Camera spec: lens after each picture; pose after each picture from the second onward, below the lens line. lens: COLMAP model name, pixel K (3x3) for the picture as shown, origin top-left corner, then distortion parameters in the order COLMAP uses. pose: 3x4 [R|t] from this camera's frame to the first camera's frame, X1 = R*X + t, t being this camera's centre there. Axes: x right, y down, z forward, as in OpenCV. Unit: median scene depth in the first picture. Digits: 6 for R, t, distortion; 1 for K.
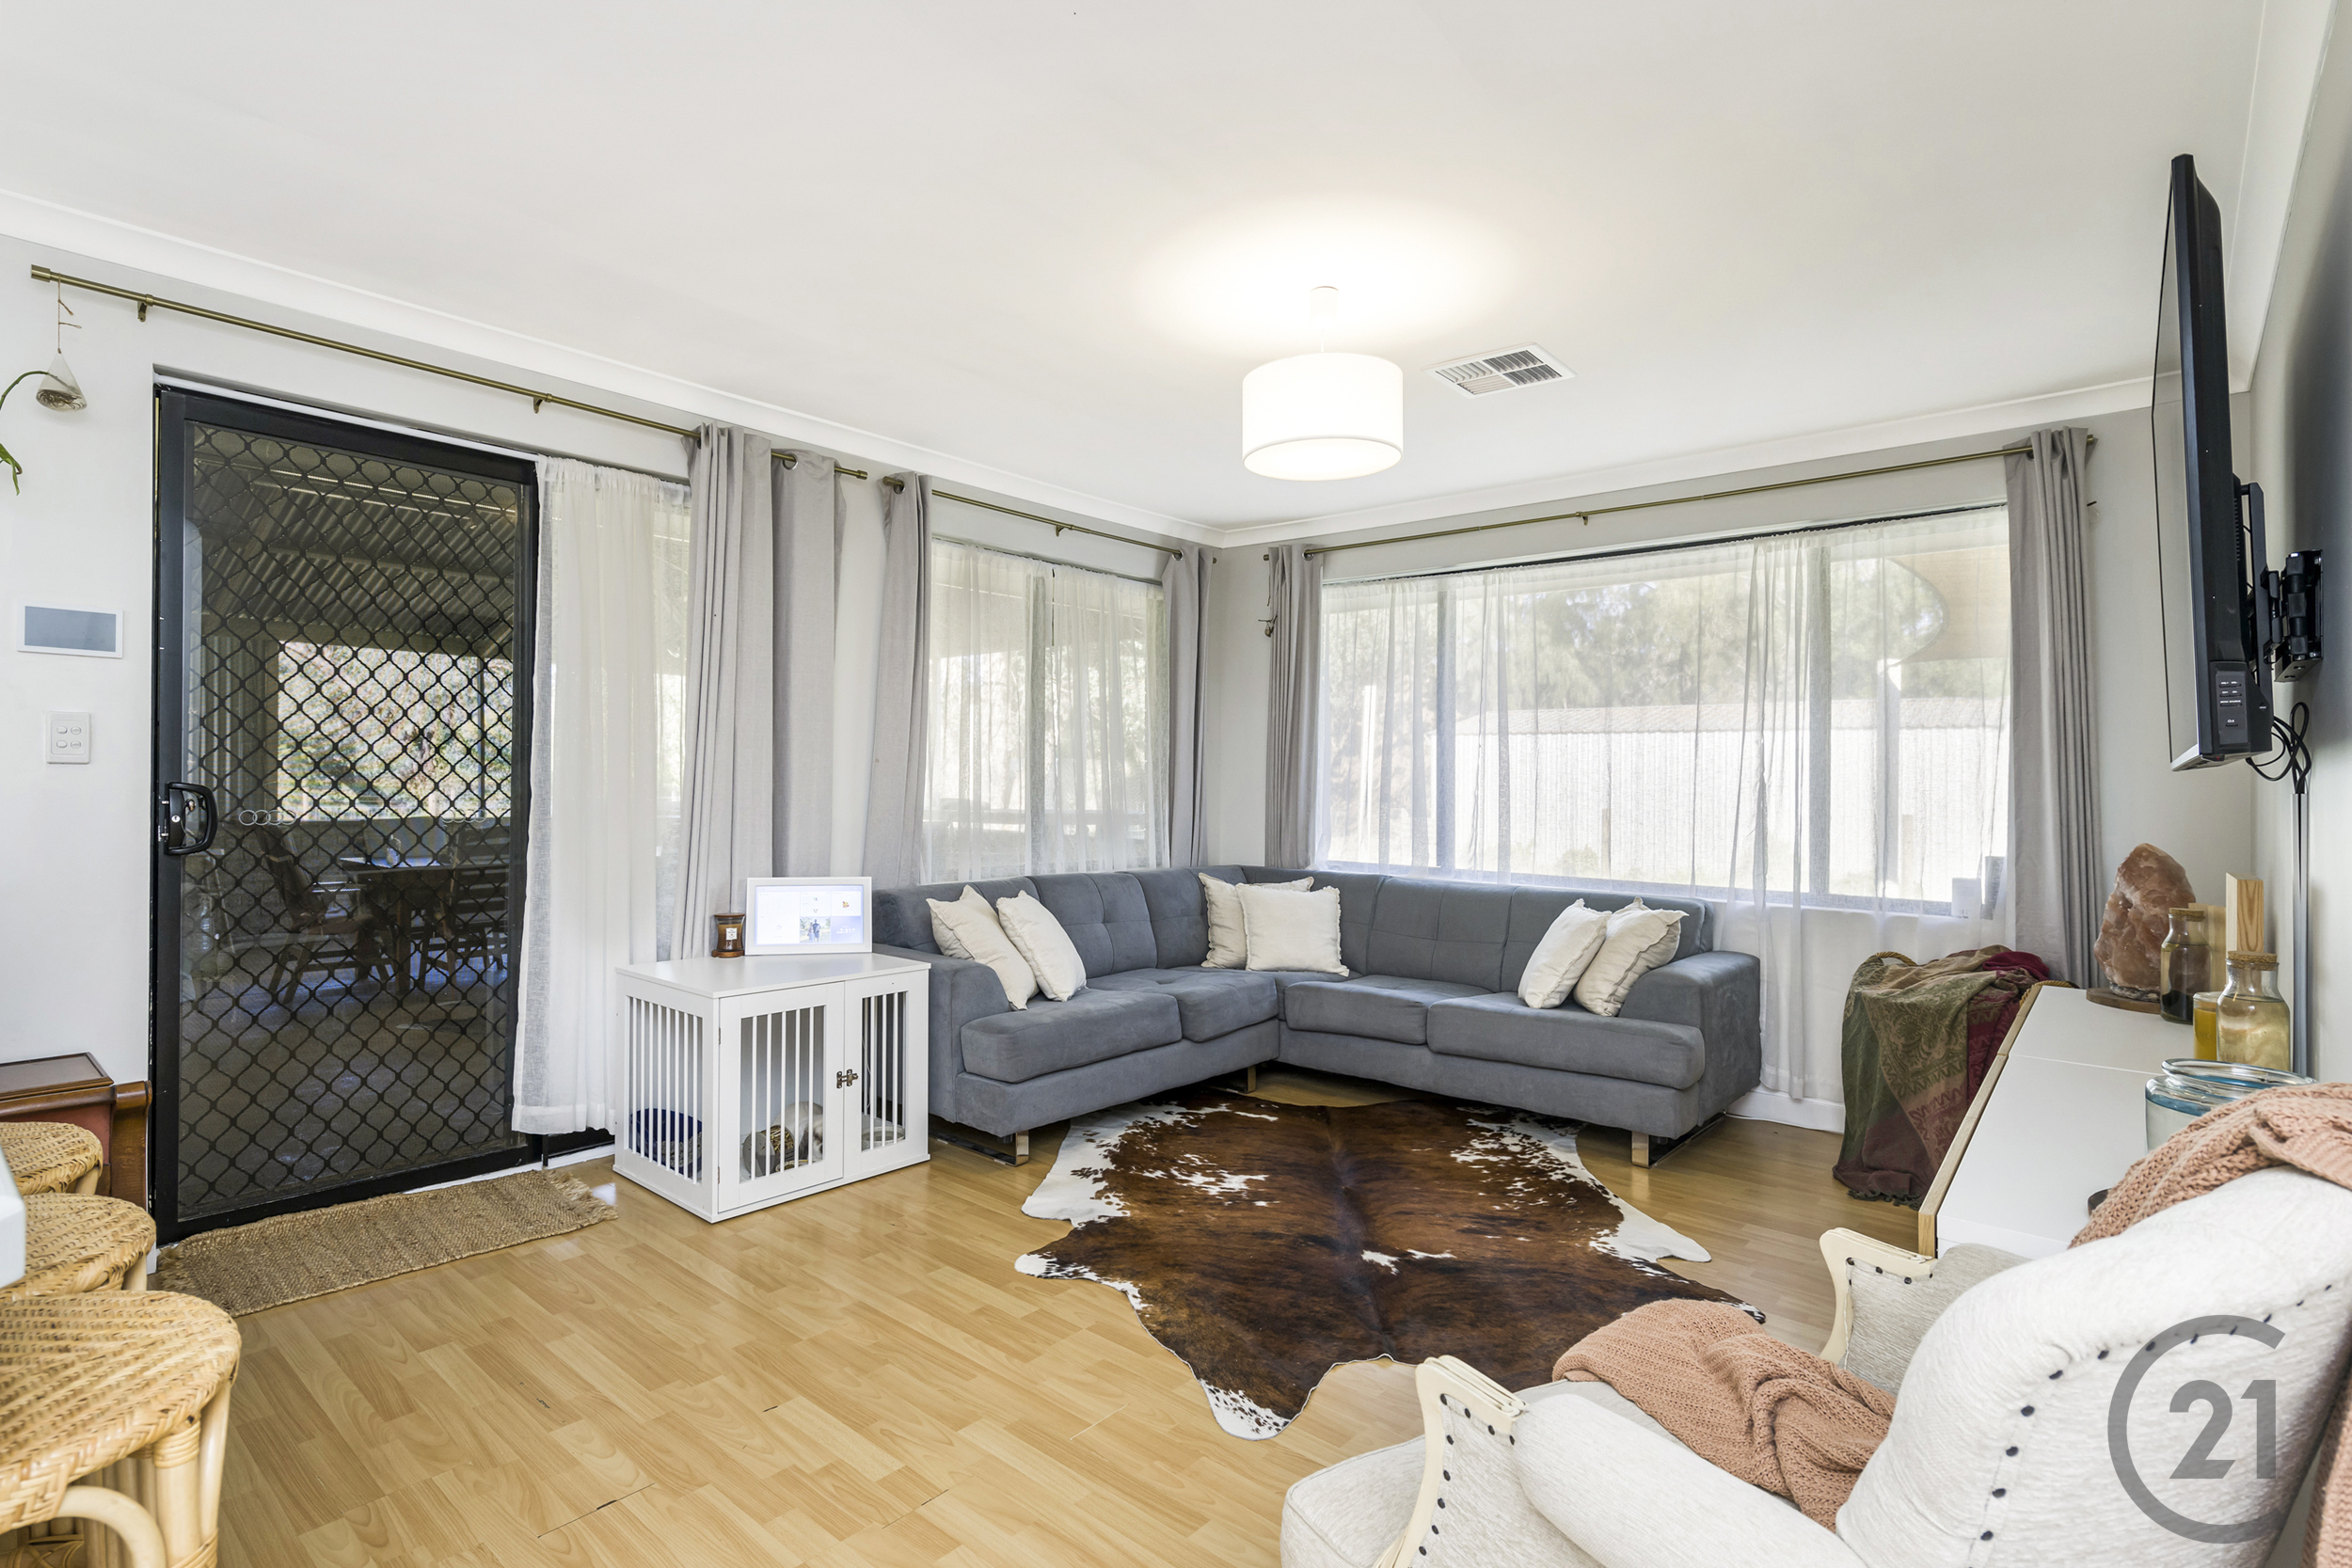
lens RADIAL K [[1160.1, 0, 1137.4], [0, 1160.1, 778.8], [0, 0, 1]] dist [0.000907, -0.000495]
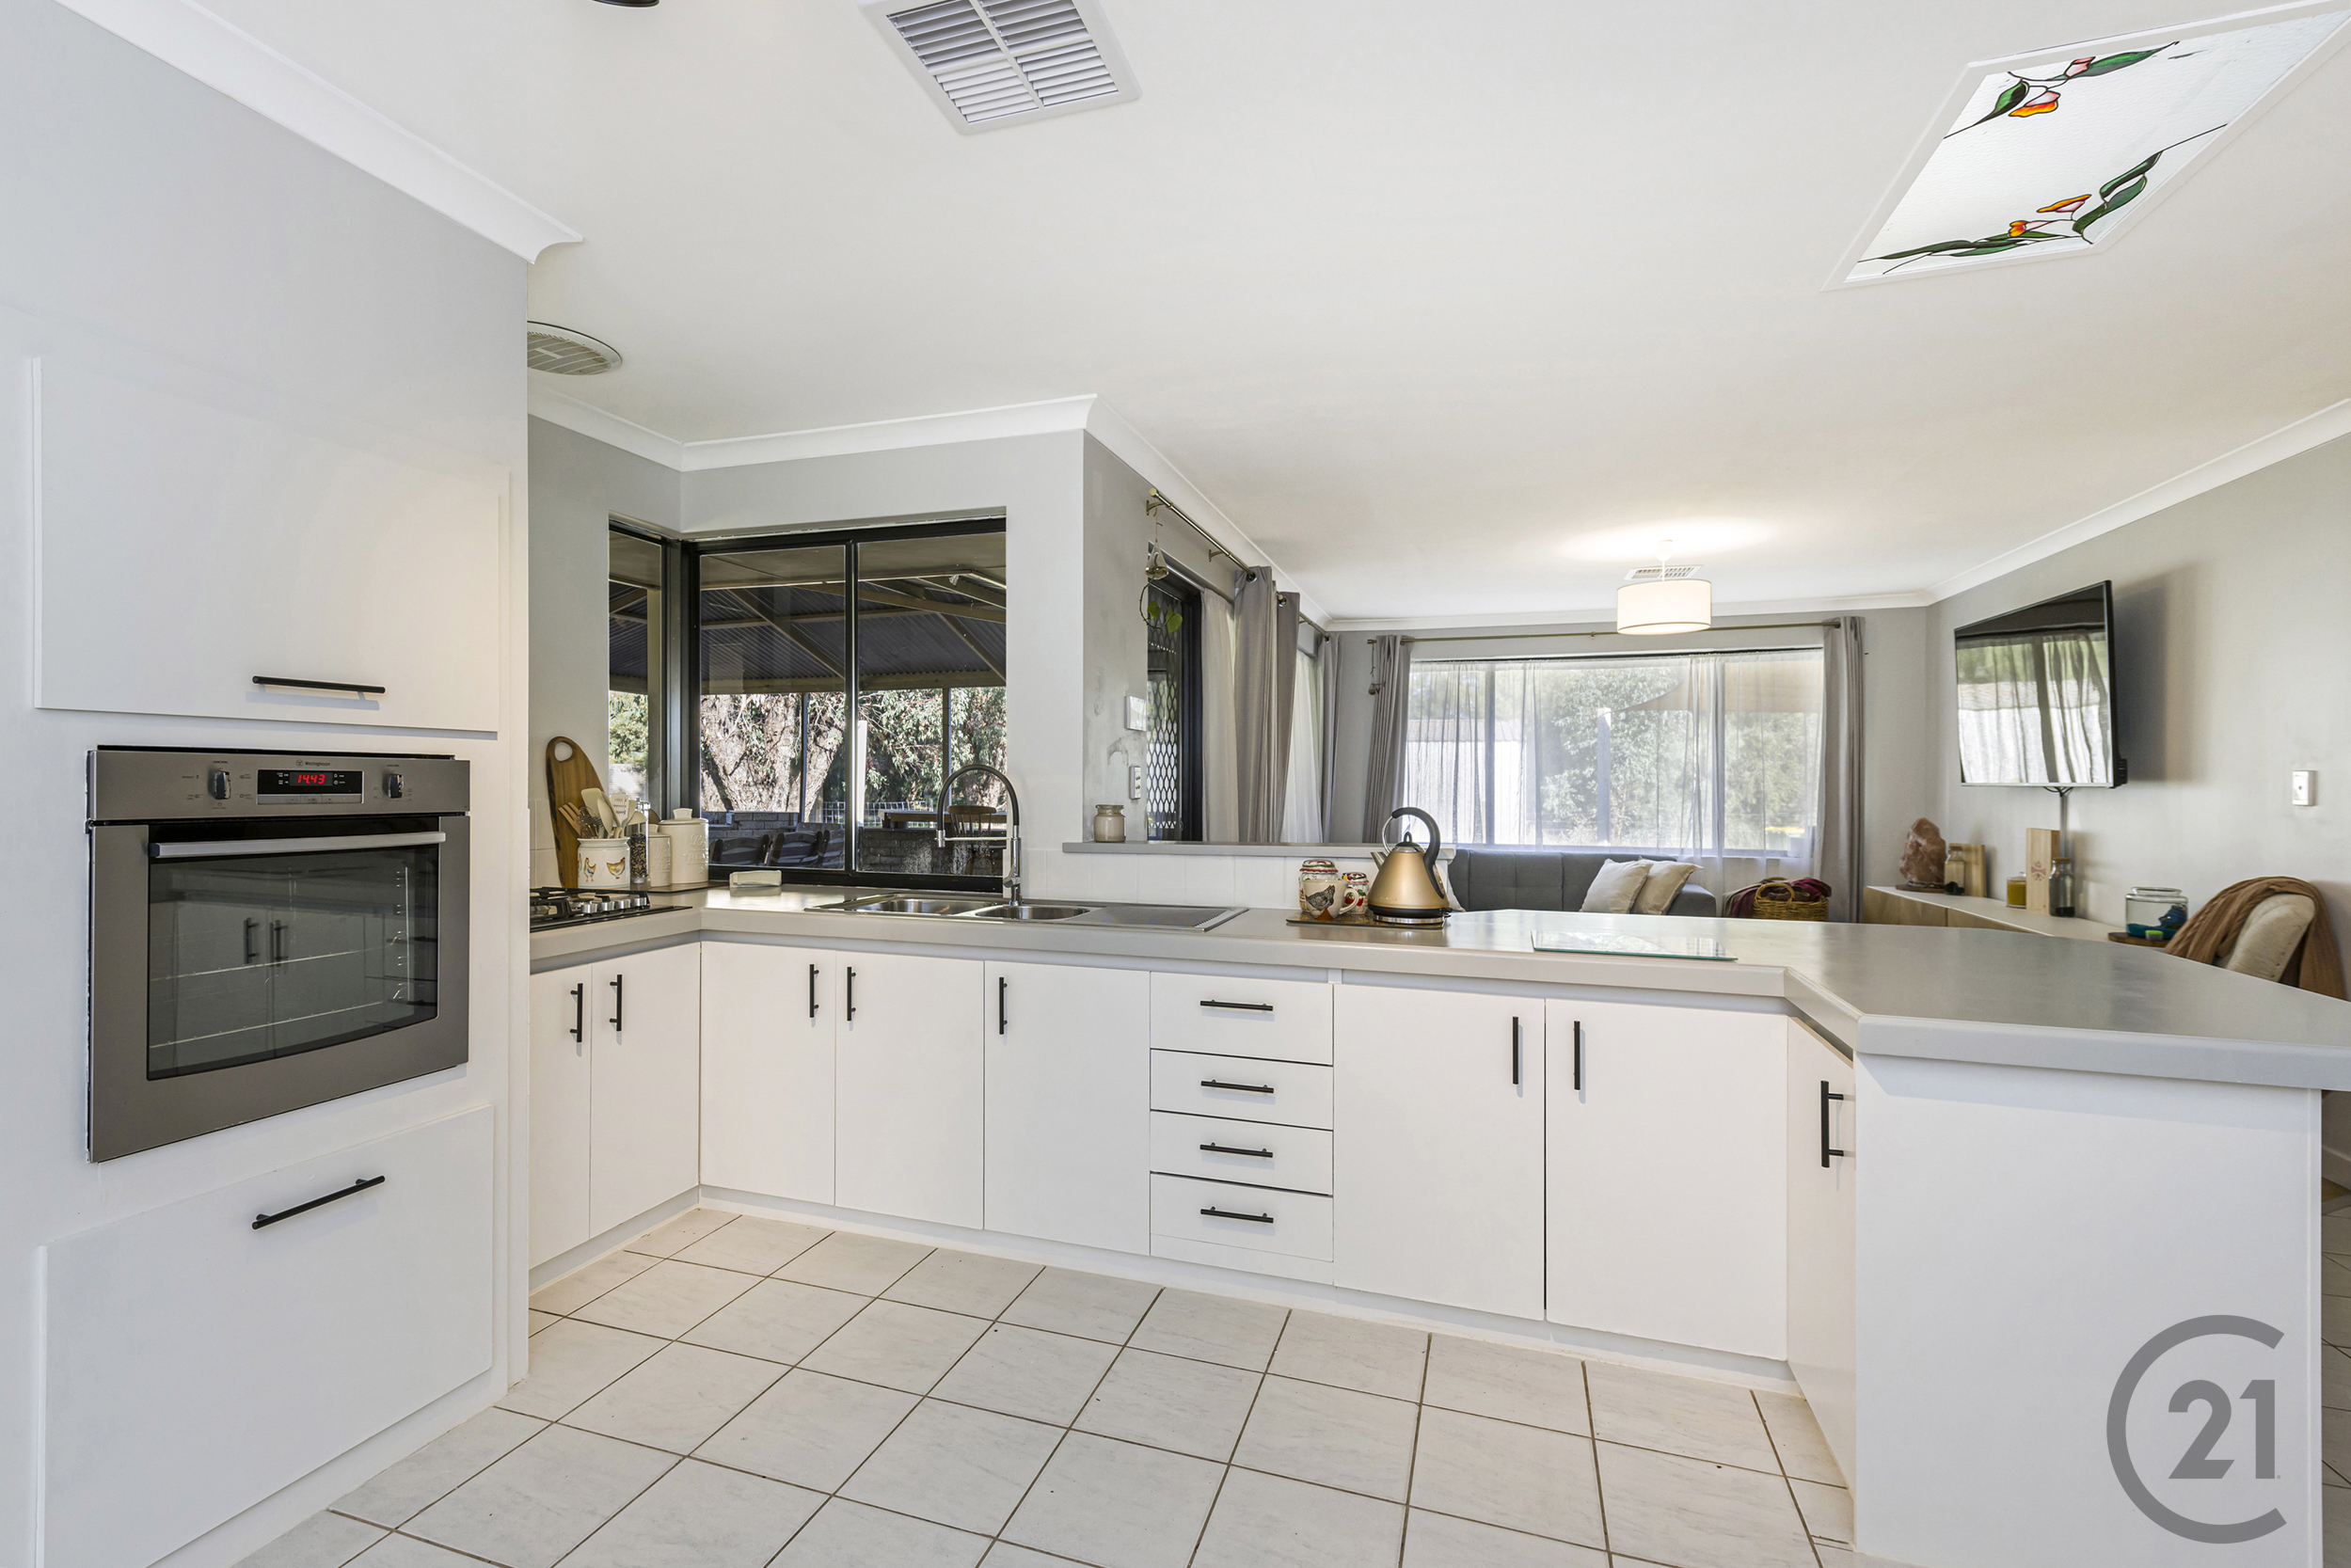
lens RADIAL K [[1063.0, 0, 1147.0], [0, 1063.0, 789.6], [0, 0, 1]] dist [0.003290, -0.000754]
pose [[0.925540, -0.015028, 0.378351, -0.934474], [0.010364, 0.999843, 0.014362, -0.029628], [-0.378507, -0.009371, 0.925551, -0.222068]]
